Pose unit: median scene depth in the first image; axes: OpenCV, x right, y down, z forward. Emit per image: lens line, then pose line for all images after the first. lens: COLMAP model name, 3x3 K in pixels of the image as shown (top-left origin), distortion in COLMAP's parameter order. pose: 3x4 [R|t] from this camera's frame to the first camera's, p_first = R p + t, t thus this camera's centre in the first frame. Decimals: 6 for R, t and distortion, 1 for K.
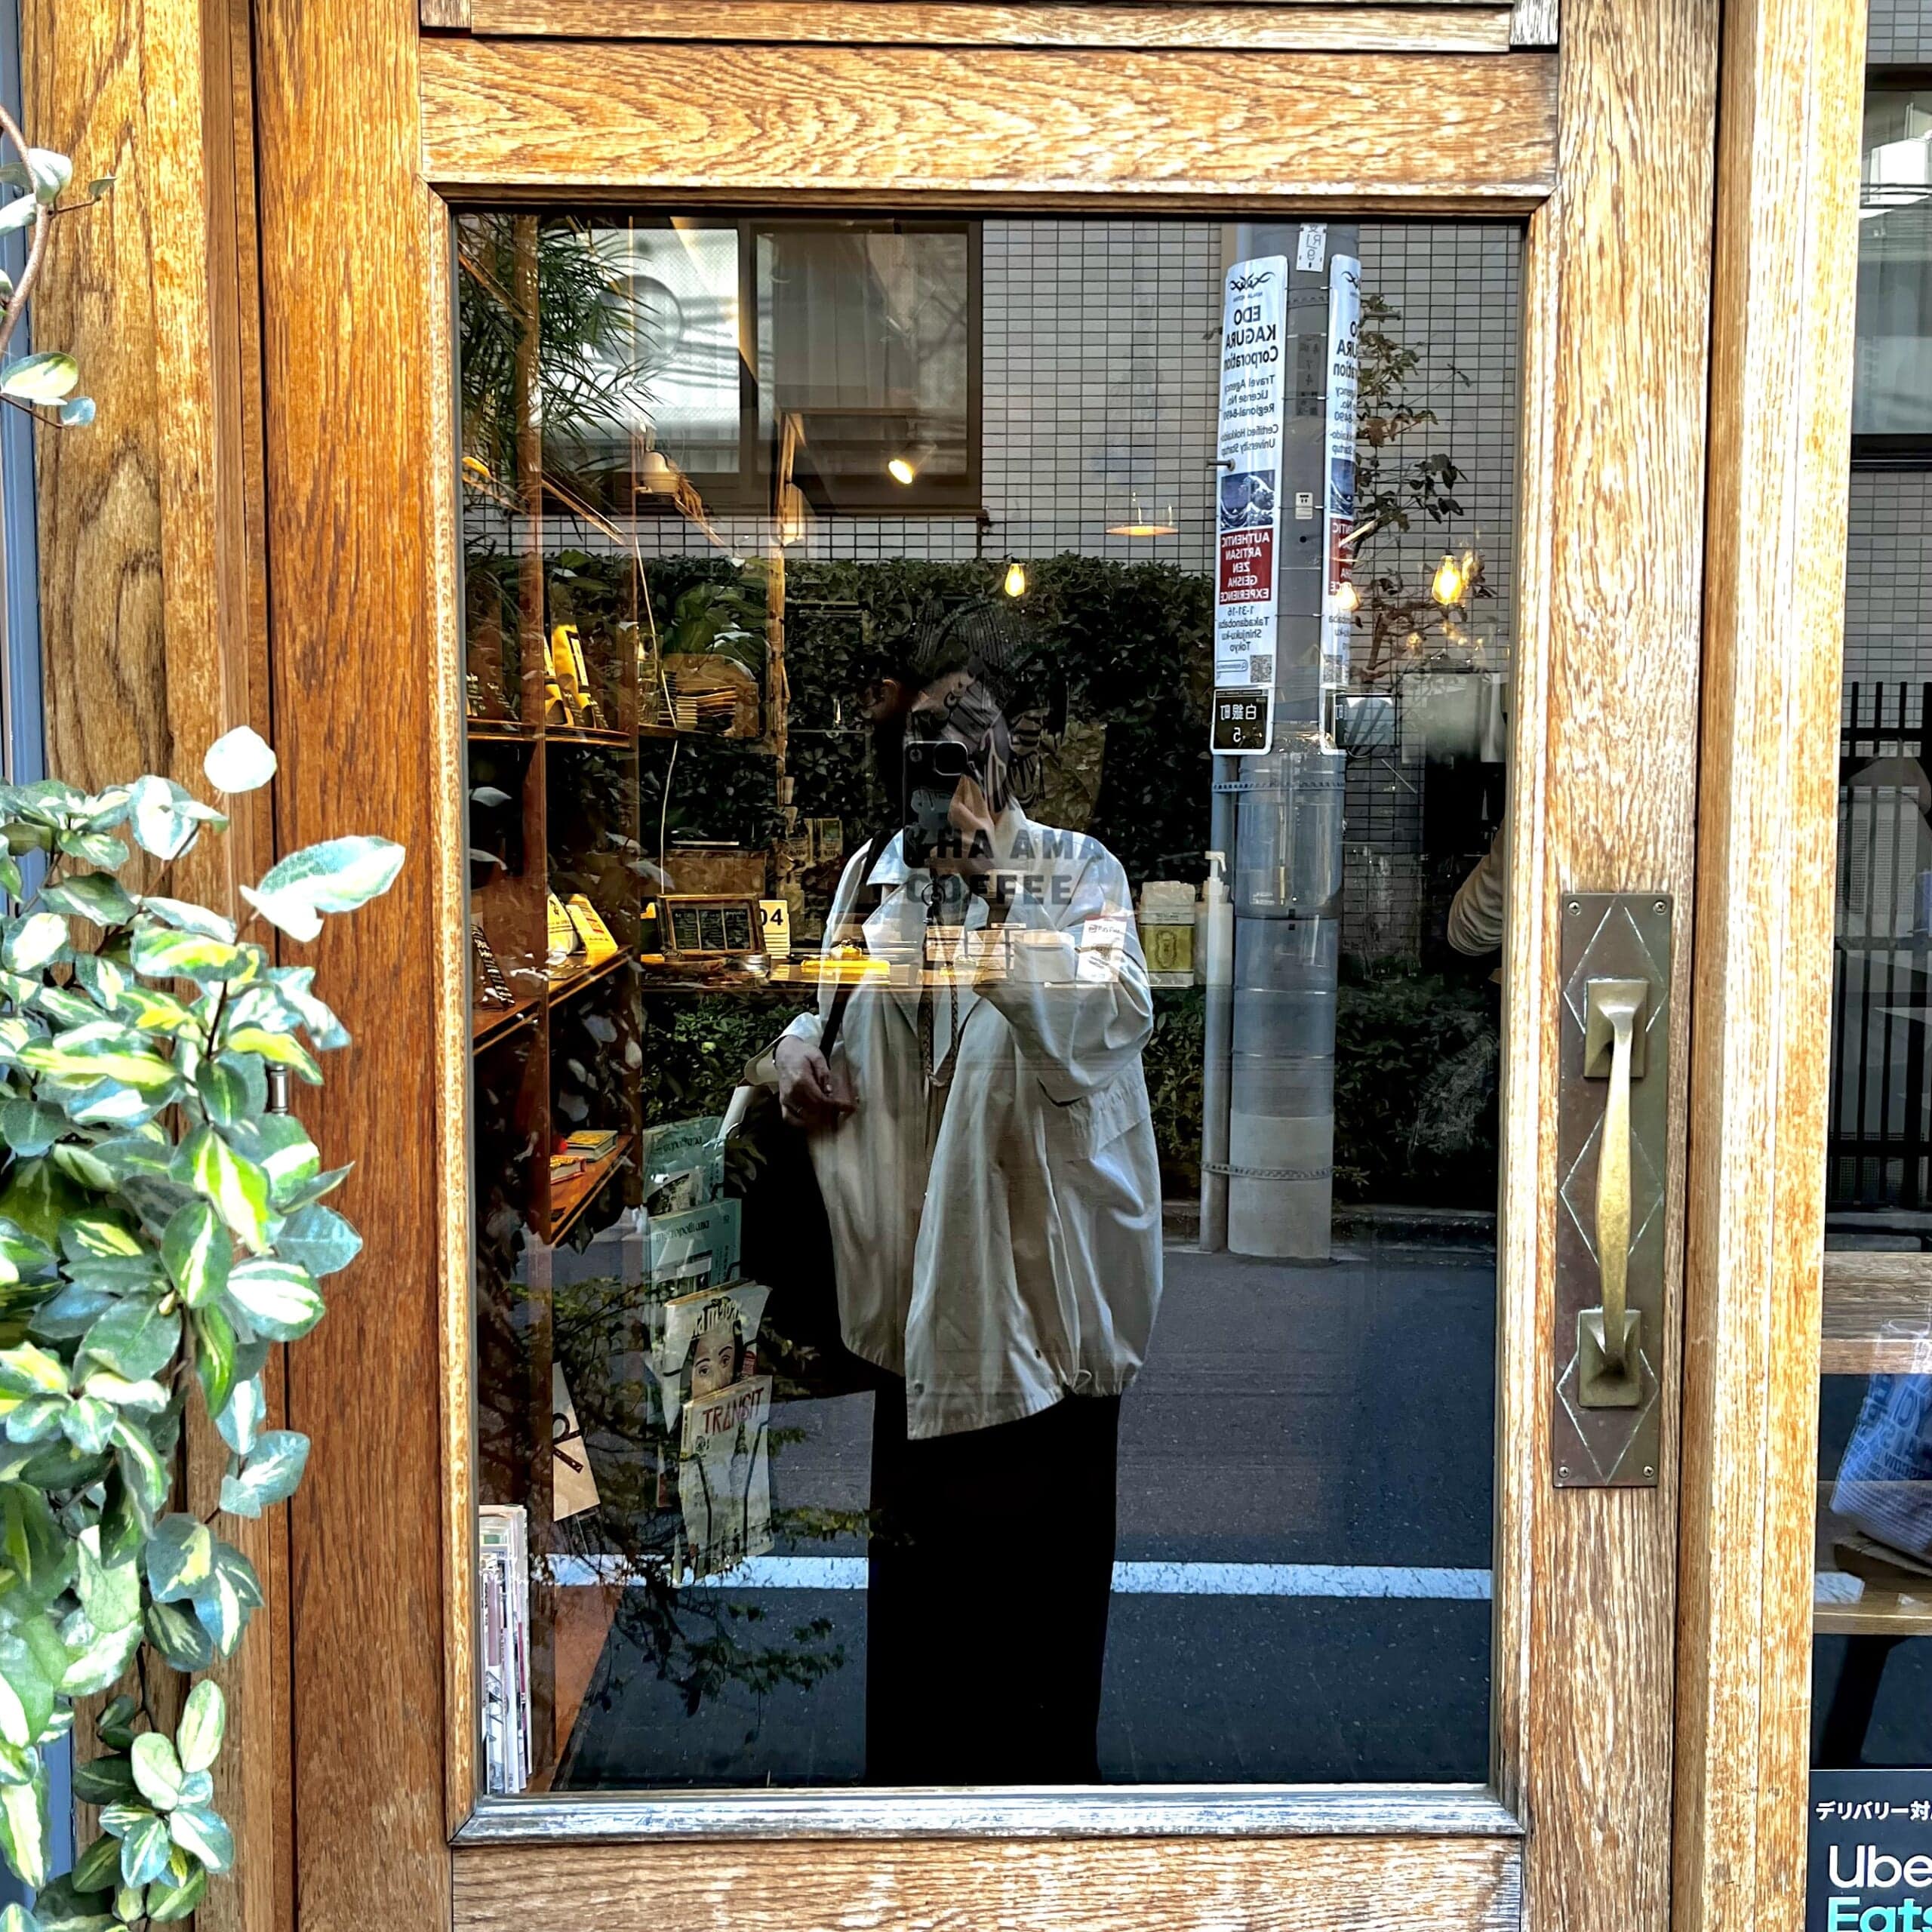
lens RADIAL K [[1822.3, 0, 974.1], [0, 1822.3, 961.1], [0, 0, 1]] dist [0.032461, 0.000000]
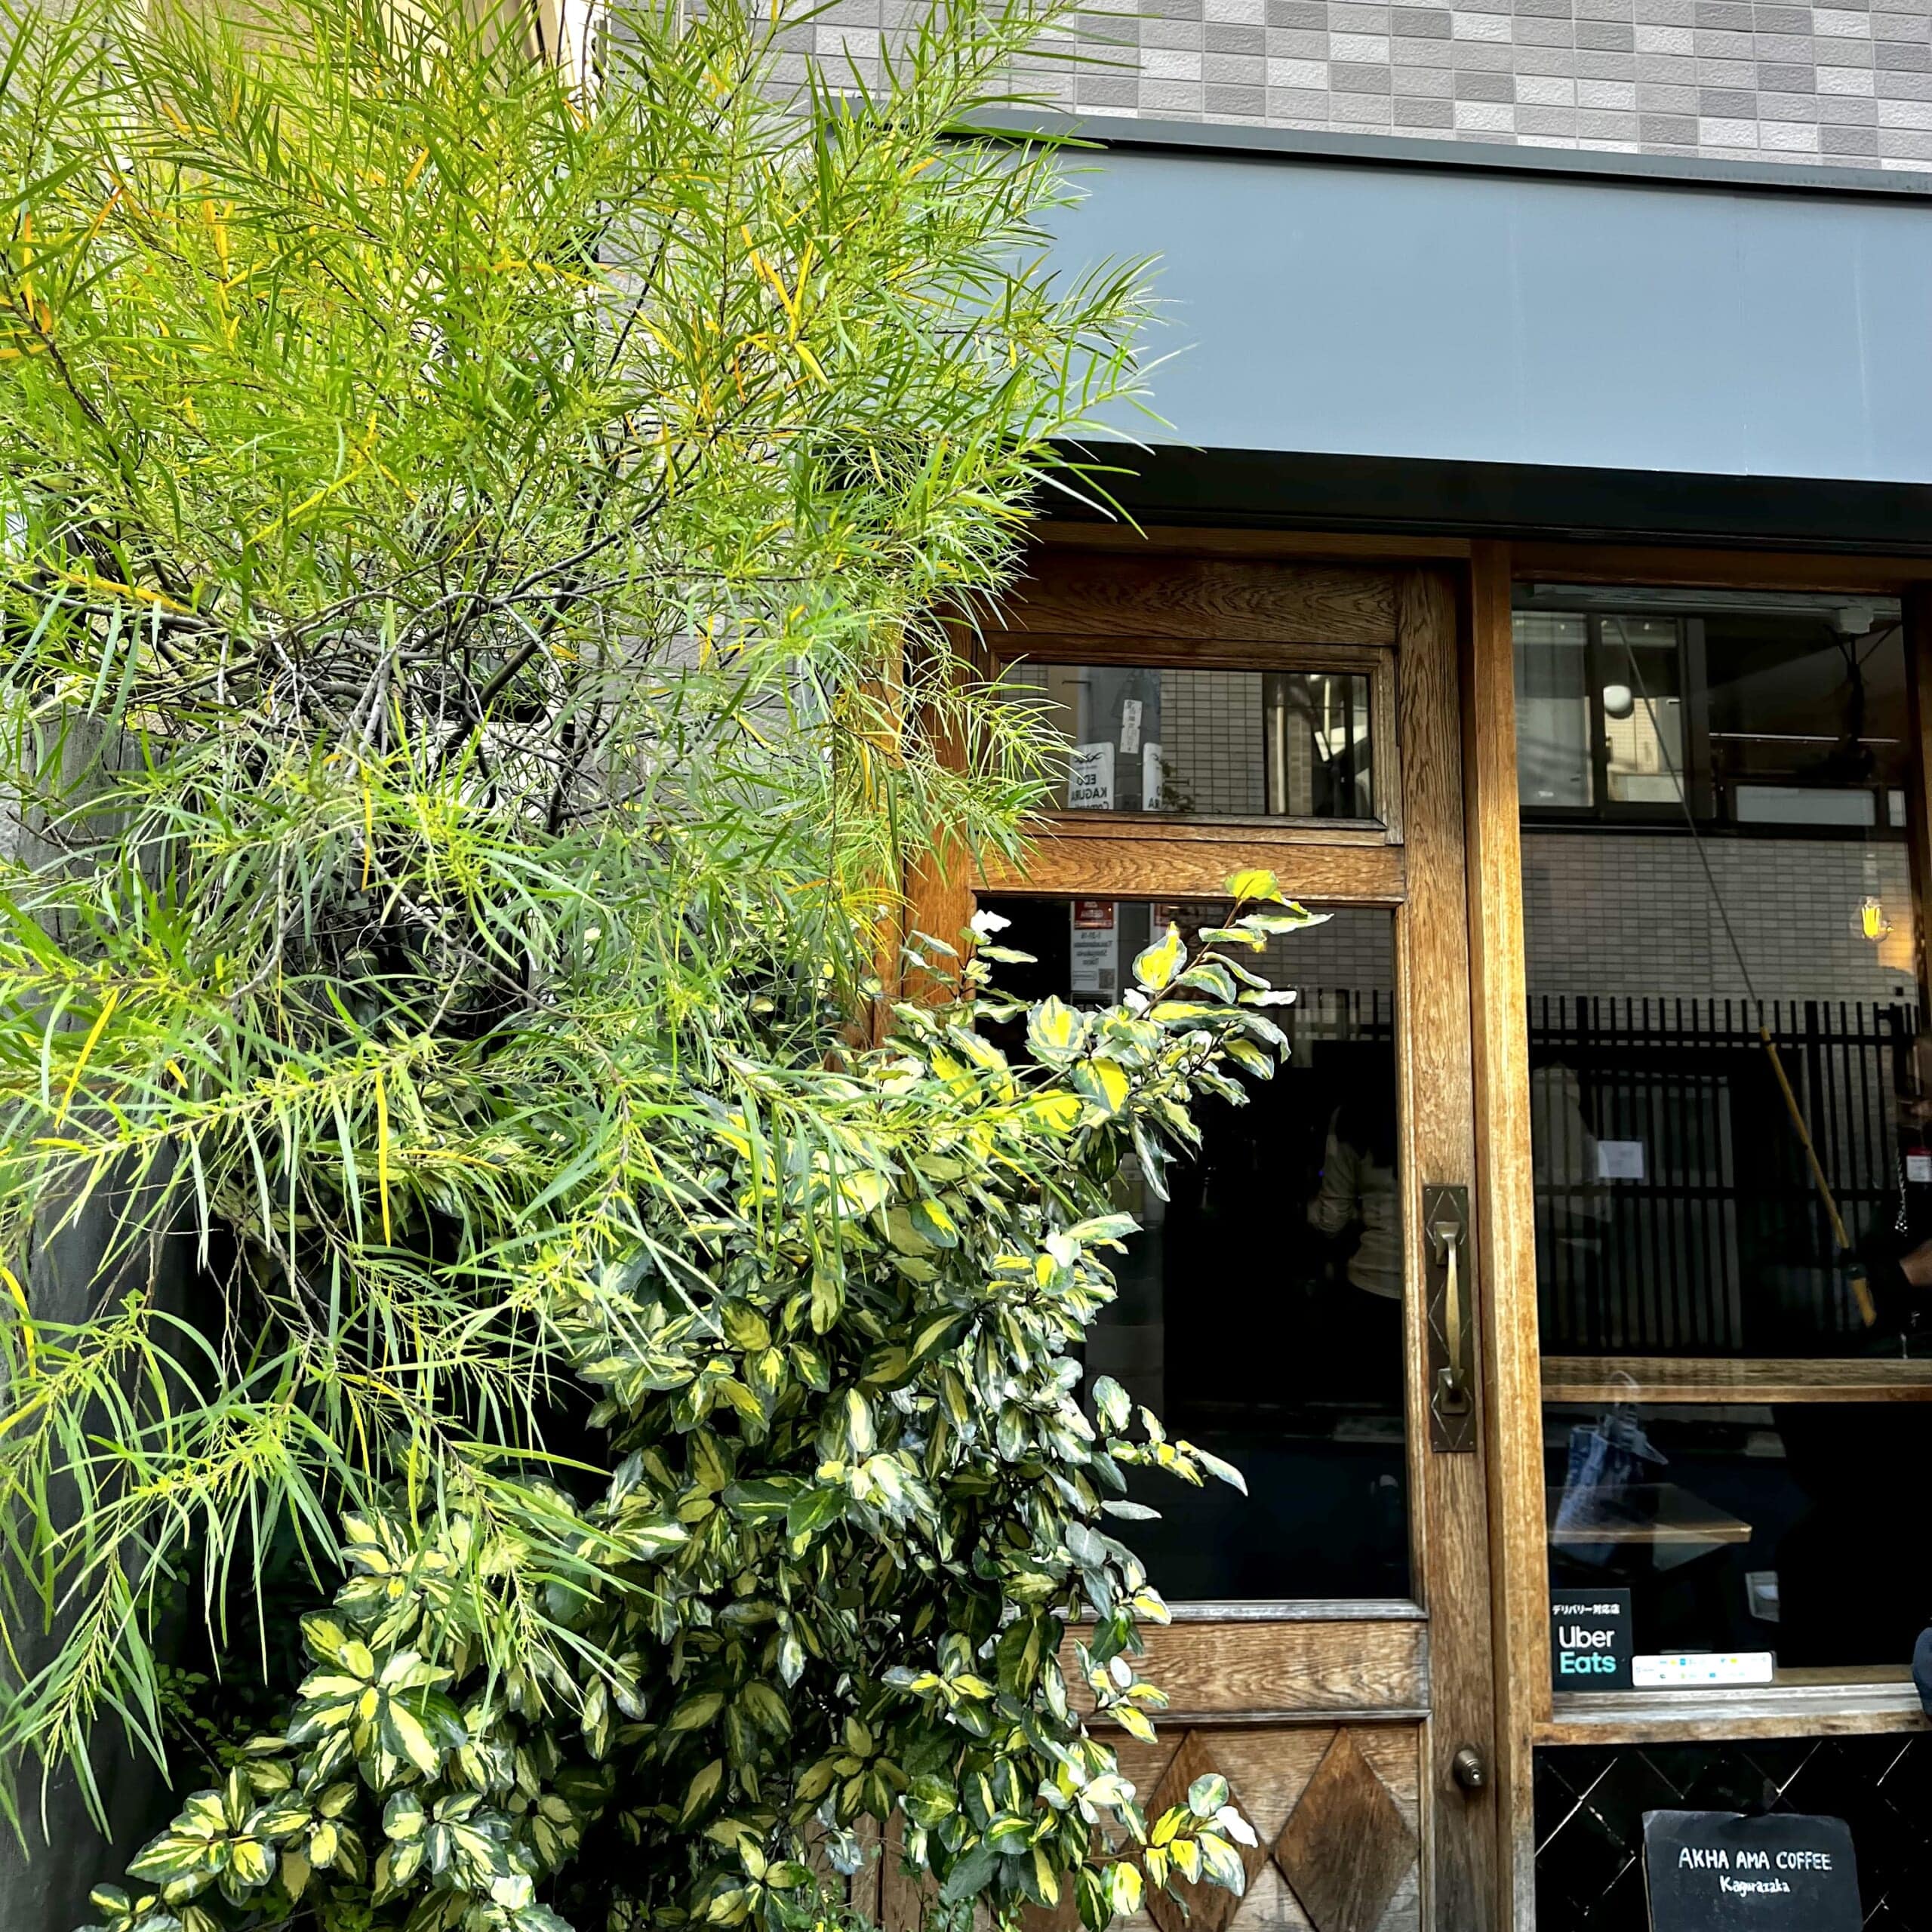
lens RADIAL K [[1822.3, 0, 960.5], [0, 1822.3, 968.1], [0, 0, 1]] dist [0.032461, 0.000000]
pose [[0.990512, 0.017708, 0.136279, -0.572456], [0.008200, 0.982281, -0.187236, 0.119587], [-0.137179, 0.186577, 0.972816, -1.211743]]
